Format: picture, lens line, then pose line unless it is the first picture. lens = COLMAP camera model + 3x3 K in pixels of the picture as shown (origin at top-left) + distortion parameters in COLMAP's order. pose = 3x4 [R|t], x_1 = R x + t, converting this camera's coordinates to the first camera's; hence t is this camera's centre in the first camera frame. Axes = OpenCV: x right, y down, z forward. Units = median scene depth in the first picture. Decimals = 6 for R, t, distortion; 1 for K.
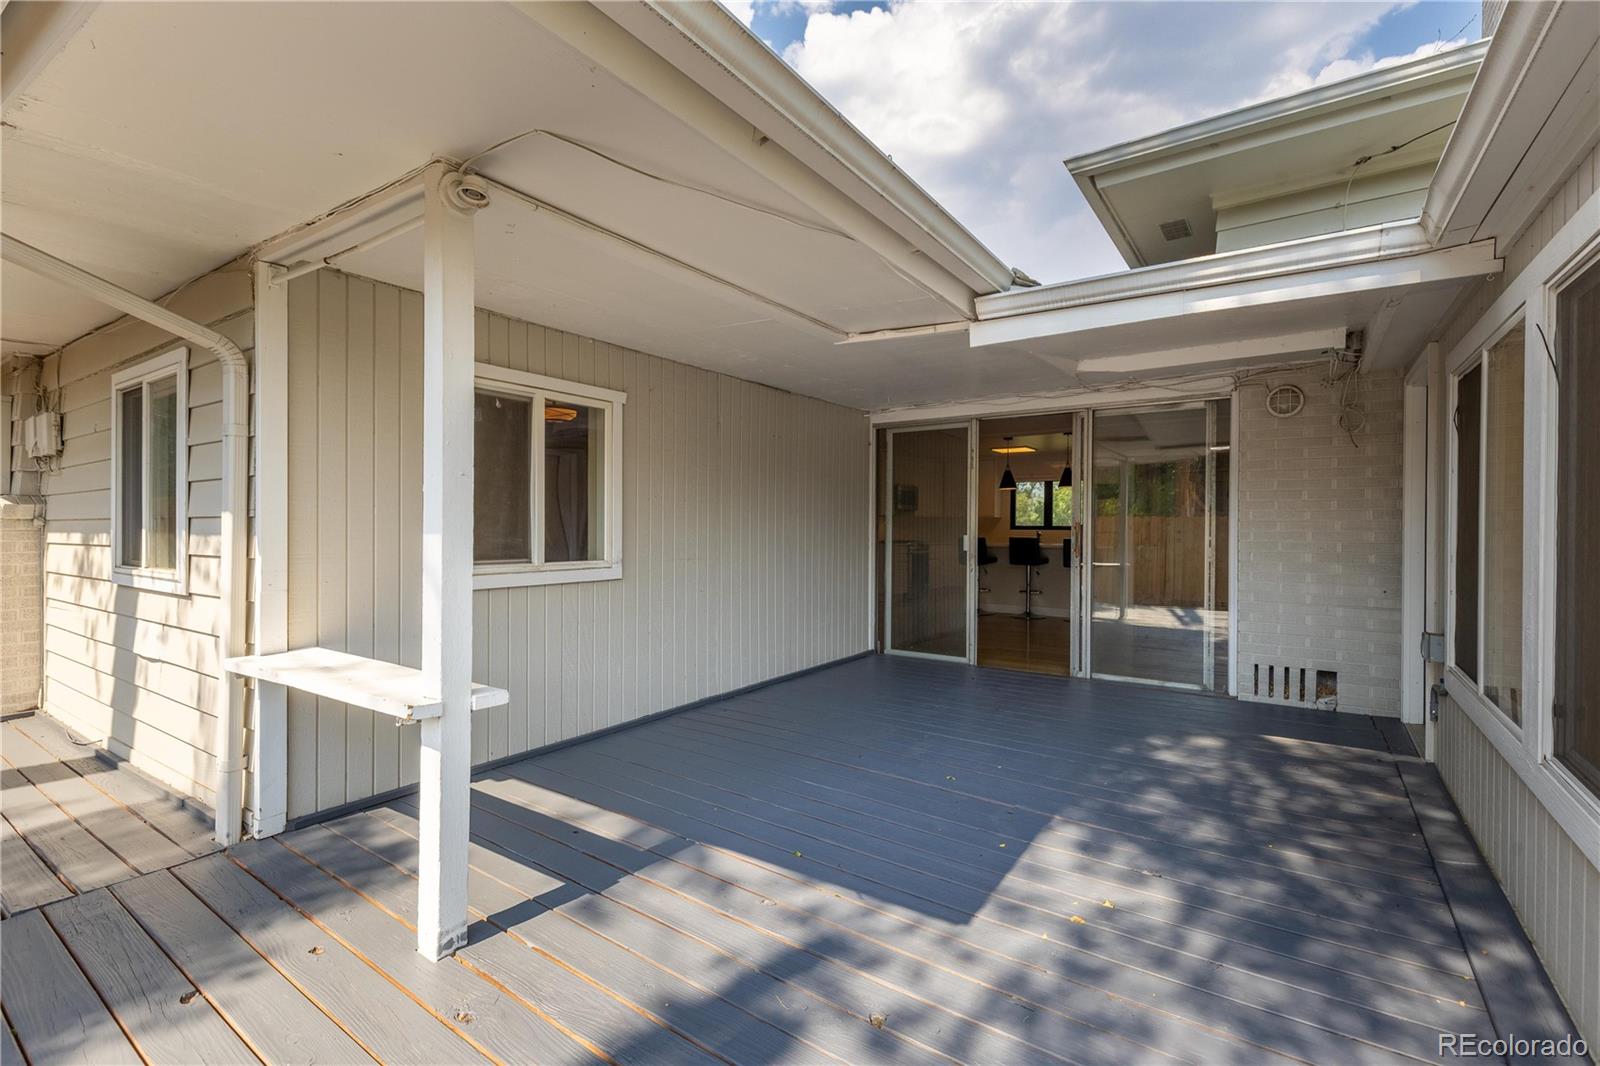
lens RADIAL K [[728.4, 0, 803.1], [0, 728.4, 525.0], [0, 0, 1]] dist [0.000416, 0.000029]
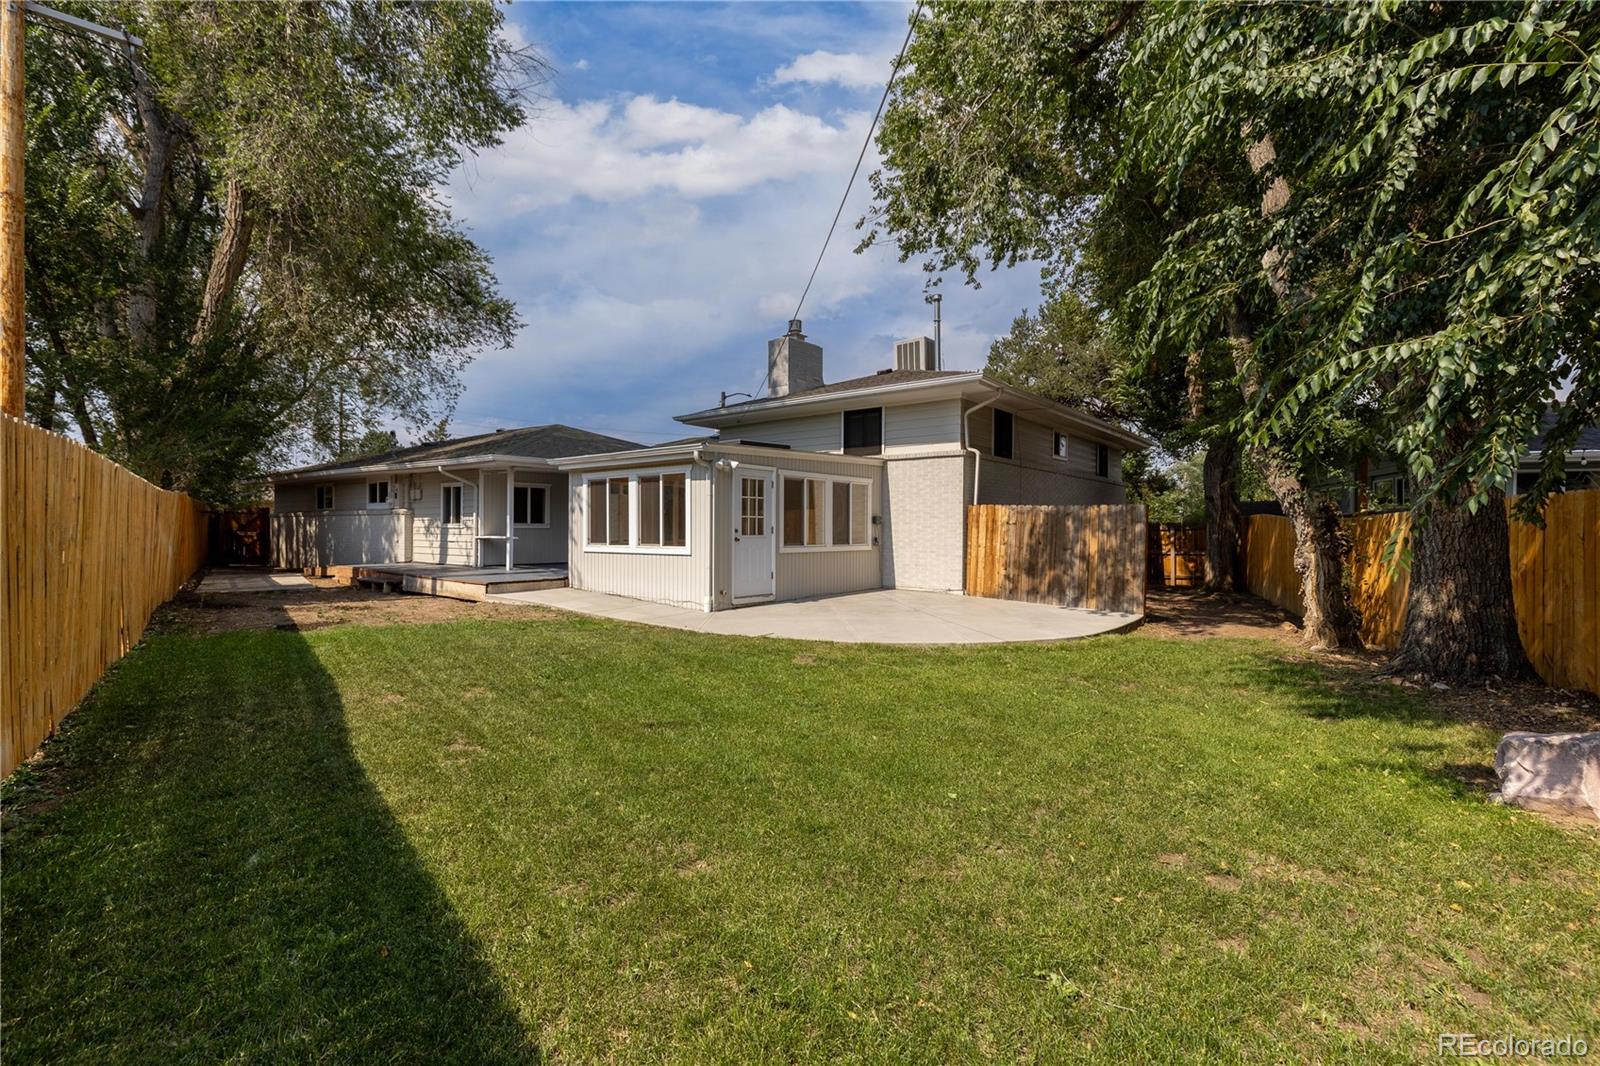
lens RADIAL K [[728.4, 0, 792.6], [0, 728.4, 527.4], [0, 0, 1]] dist [0.000416, 0.000029]
pose [[0.997802, 0.004803, -0.066094, 1.676784], [-0.005200, 0.999969, -0.005837, 0.097309], [0.066064, 0.006168, 0.997796, -3.635361]]
